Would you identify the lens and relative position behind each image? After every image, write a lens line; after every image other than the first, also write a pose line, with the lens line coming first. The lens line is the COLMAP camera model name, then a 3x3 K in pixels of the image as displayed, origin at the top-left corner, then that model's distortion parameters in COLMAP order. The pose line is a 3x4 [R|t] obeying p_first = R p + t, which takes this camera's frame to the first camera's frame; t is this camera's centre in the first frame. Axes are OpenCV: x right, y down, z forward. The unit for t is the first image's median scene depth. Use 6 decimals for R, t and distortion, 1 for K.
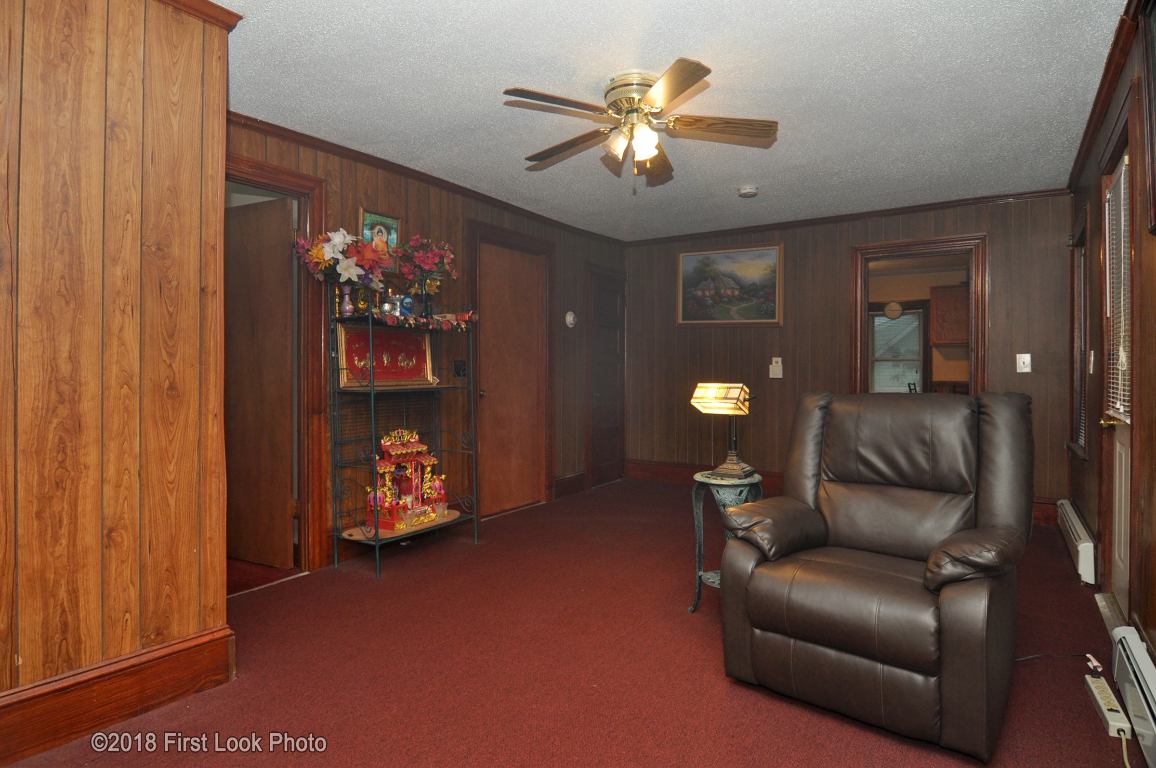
lens RADIAL K [[608.1, 0, 587.4], [0, 608.1, 378.2], [0, 0, 1]] dist [-0.010096, -0.009470]
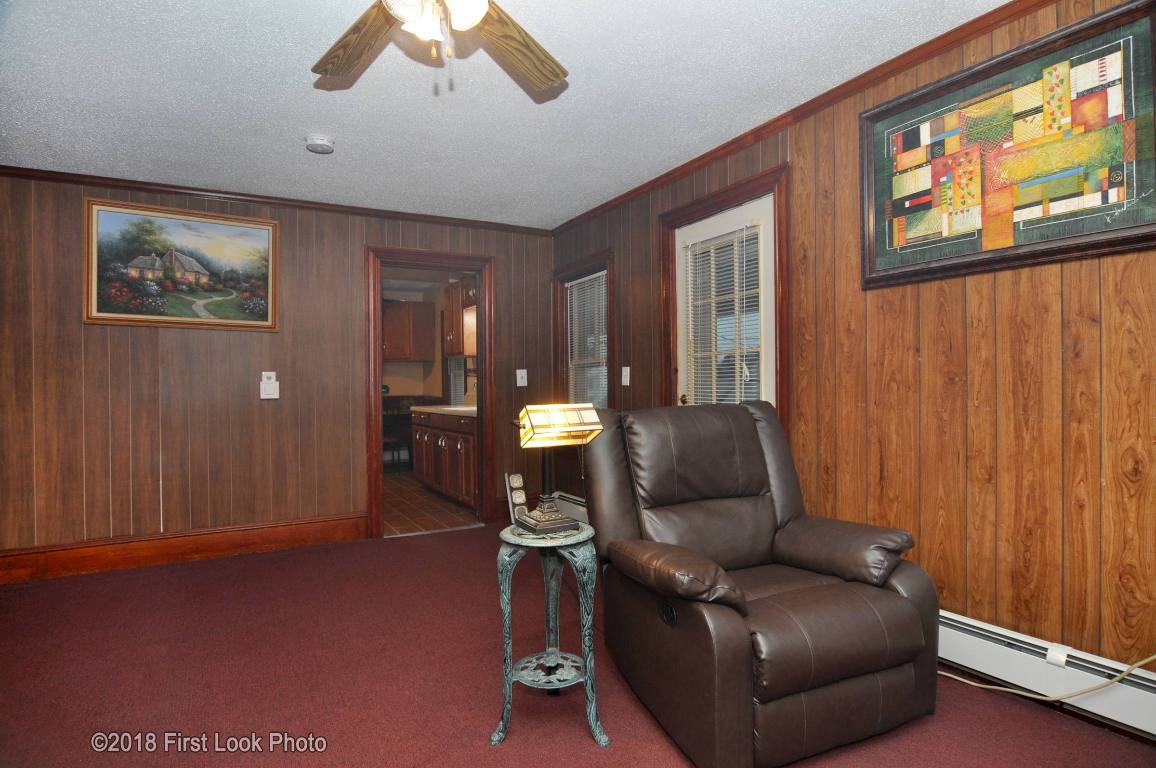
lens RADIAL K [[608.1, 0, 571.3], [0, 608.1, 391.2], [0, 0, 1]] dist [-0.010096, -0.009470]
pose [[0.446985, -0.022363, 0.894262, -0.193433], [0.029130, 0.999521, 0.010435, -0.006249], [-0.894067, 0.021386, 0.447422, 0.304474]]
